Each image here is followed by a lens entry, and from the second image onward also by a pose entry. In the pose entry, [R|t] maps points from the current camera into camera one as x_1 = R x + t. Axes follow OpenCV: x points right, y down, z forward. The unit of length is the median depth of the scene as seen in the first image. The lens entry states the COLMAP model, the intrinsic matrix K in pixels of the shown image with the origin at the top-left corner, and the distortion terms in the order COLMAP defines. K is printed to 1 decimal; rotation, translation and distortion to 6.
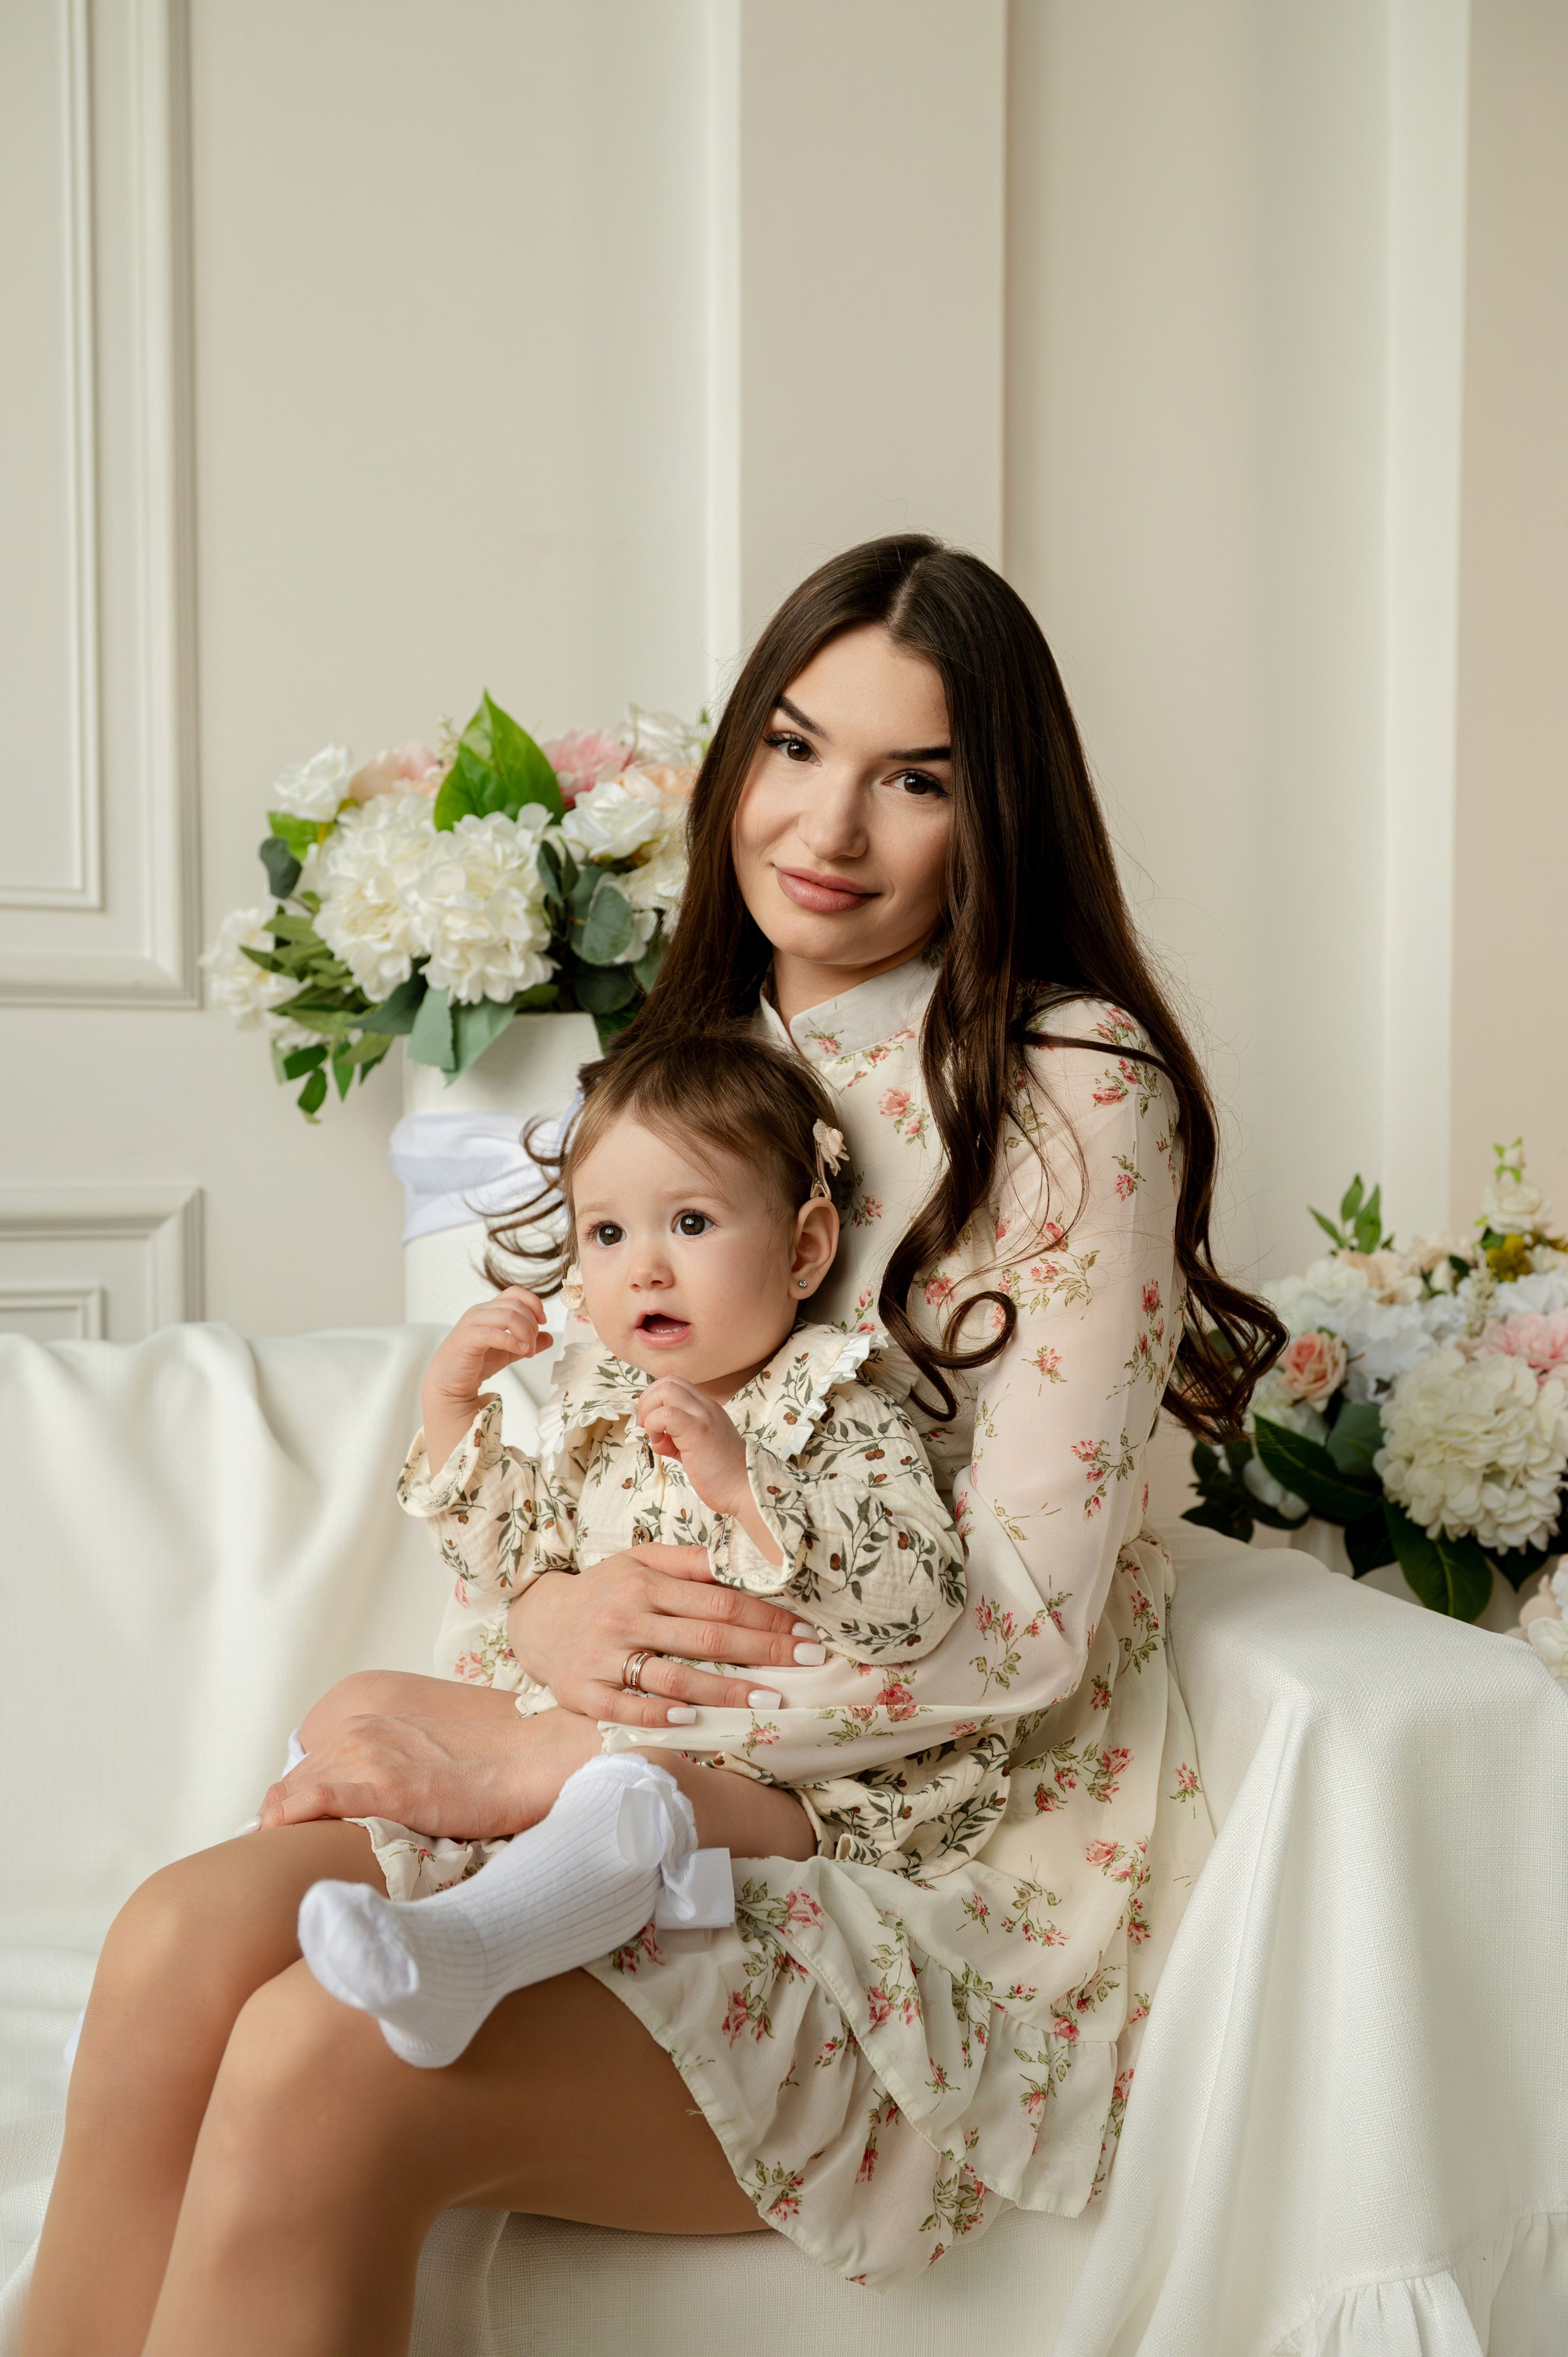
lens RADIAL K [[2239.7, 0, 784.0], [0, 2239.7, 1224.3], [0, 0, 1]] dist [0.071629, -0.007436]
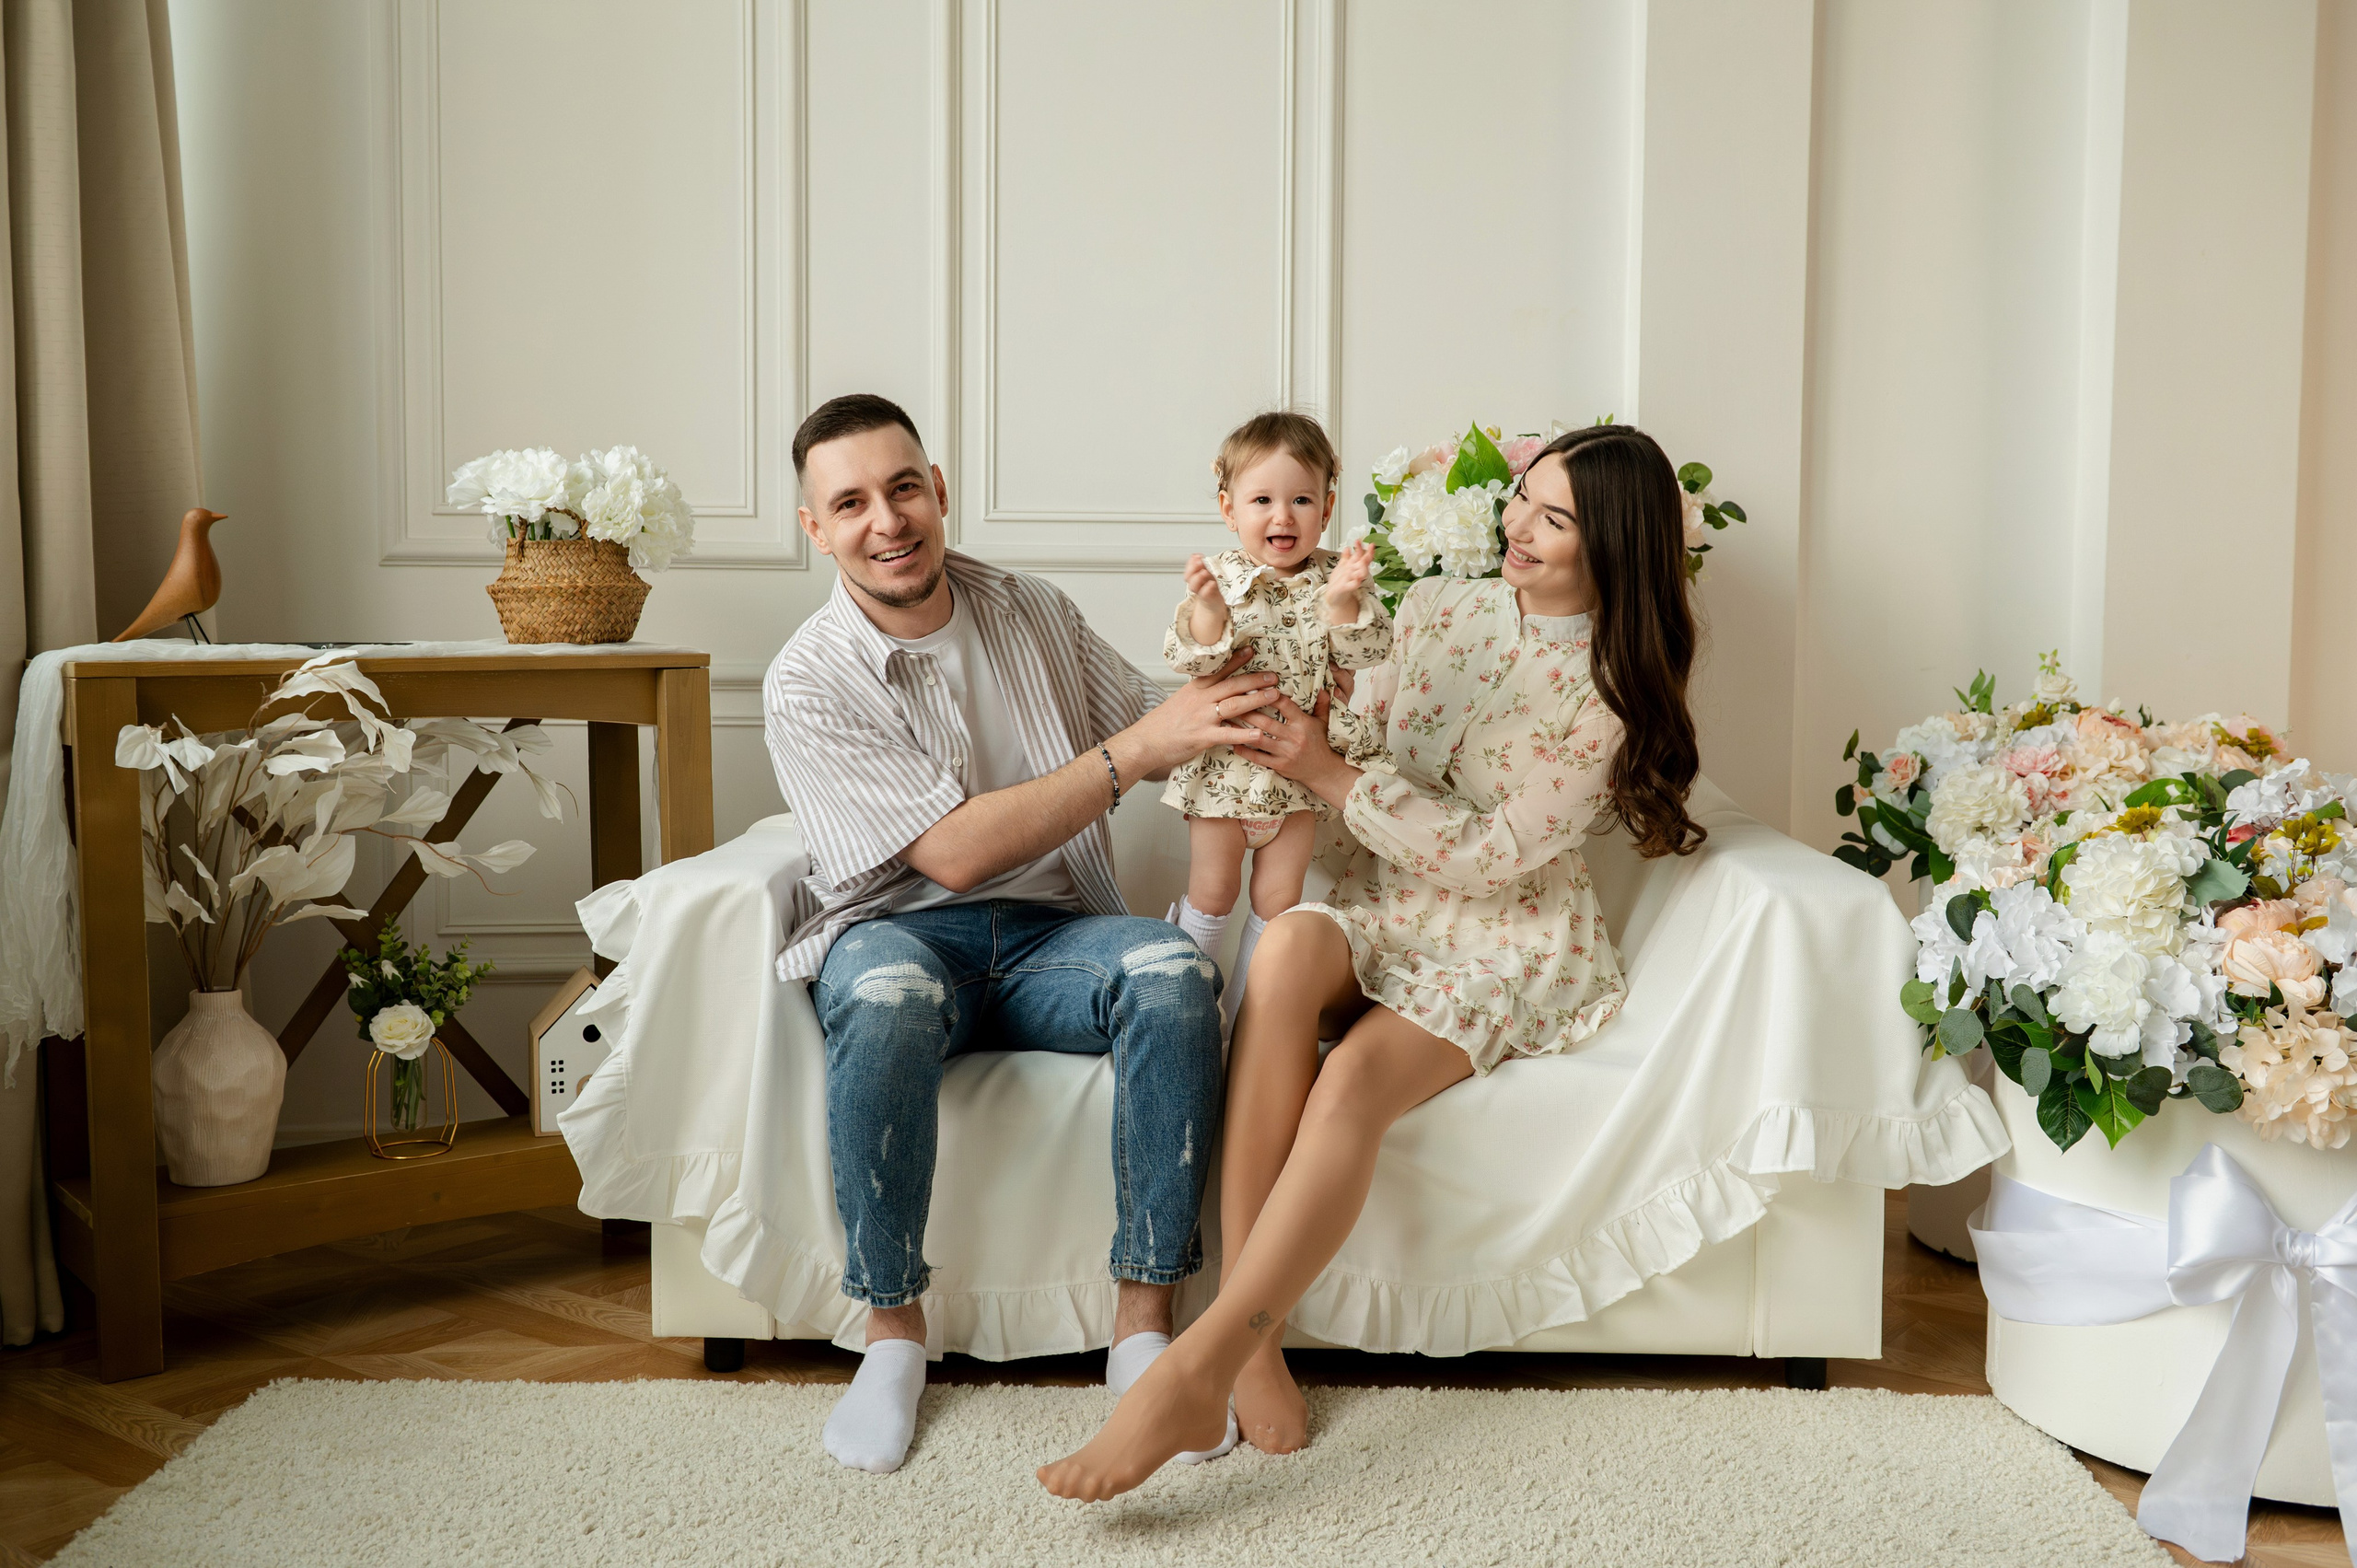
lens RADIAL K [[2189.5, 0, 1181.2], [0, 2189.5, 742.0], [0, 0, 1]] dist [0.044472, -0.015852]
pose [[0.941554, 0.028516, -0.335653, 0.285344], [-0.018400, 0.999277, 0.033281, -0.011781], [0.336360, -0.025159, 0.941397, -0.934070]]
